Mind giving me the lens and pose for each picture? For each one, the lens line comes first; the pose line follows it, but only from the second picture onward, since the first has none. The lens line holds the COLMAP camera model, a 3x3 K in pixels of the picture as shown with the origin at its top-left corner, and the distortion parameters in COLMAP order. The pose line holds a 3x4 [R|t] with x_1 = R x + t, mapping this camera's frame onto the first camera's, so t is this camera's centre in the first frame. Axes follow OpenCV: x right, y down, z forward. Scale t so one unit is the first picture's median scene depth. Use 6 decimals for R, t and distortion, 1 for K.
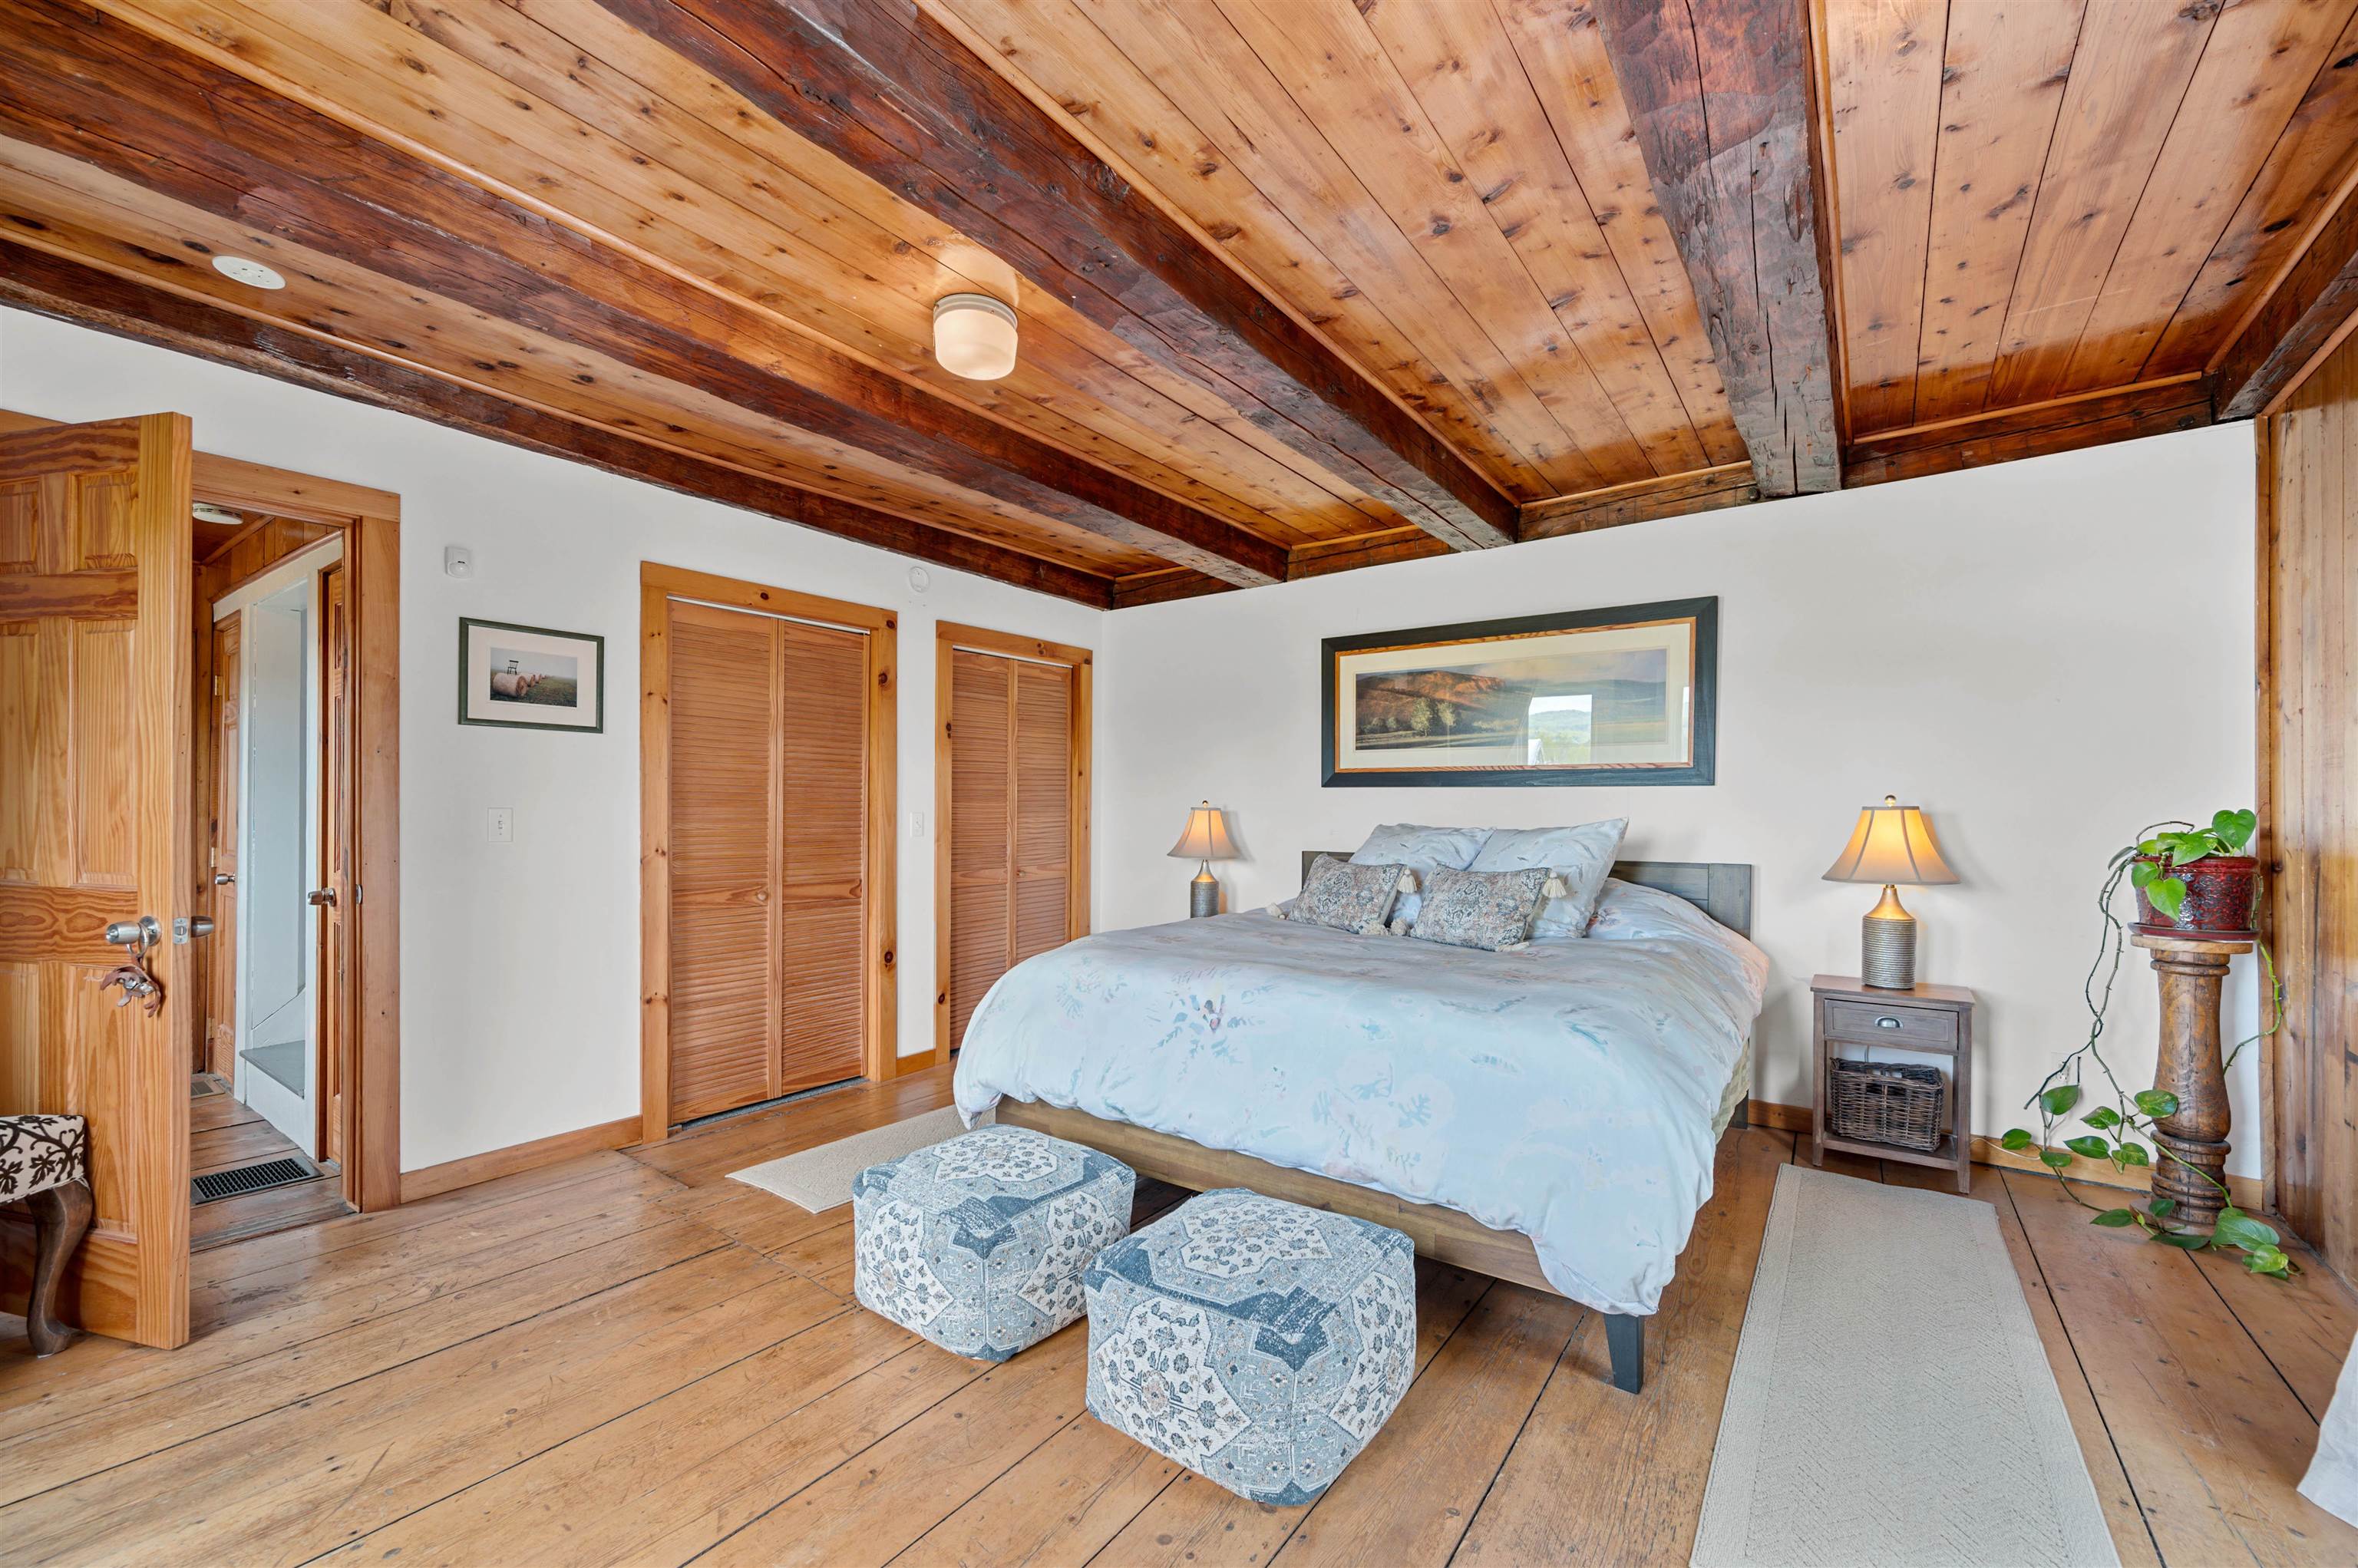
lens RADIAL K [[943.3, 0, 1158.2], [0, 943.3, 804.6], [0, 0, 1]] dist [-0.002016, 0.000272]
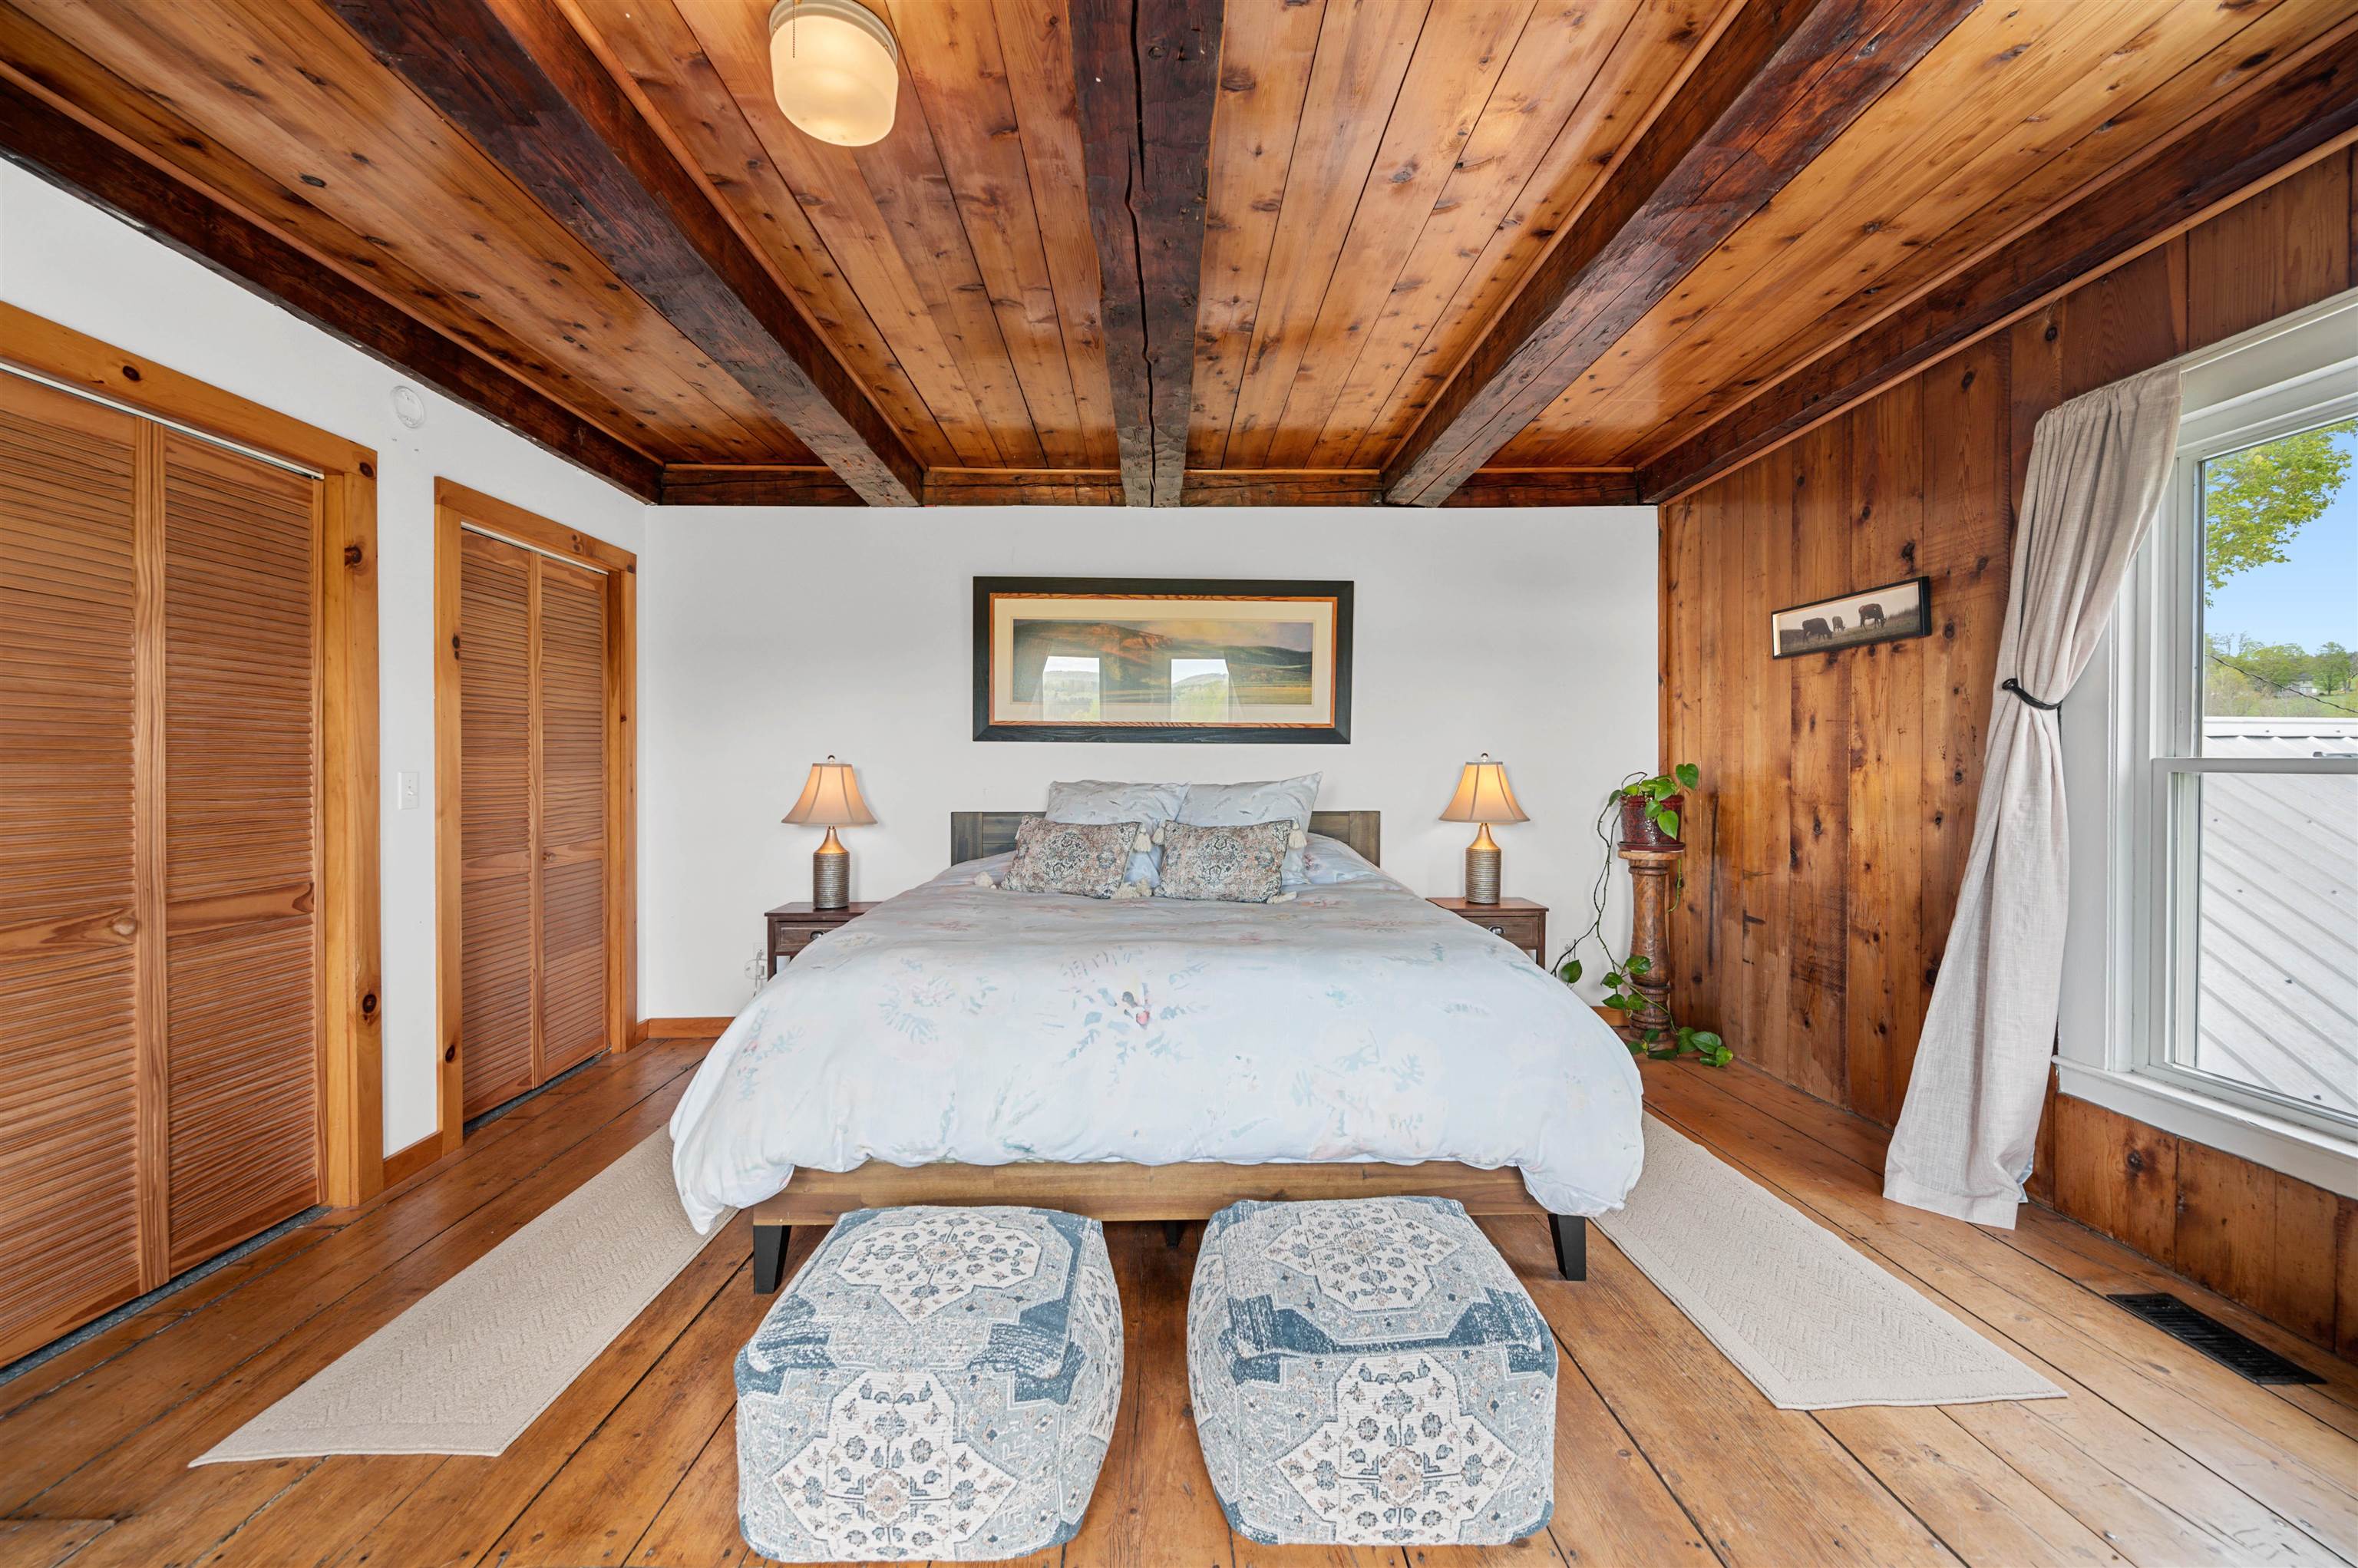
lens RADIAL K [[943.3, 0, 1174.1], [0, 943.3, 771.6], [0, 0, 1]] dist [-0.002016, 0.000272]
pose [[0.788327, -0.006026, 0.615227, -0.288866], [-0.000572, 0.999944, 0.010527, 0.001466], [-0.615257, -0.008651, 0.788280, 0.210397]]
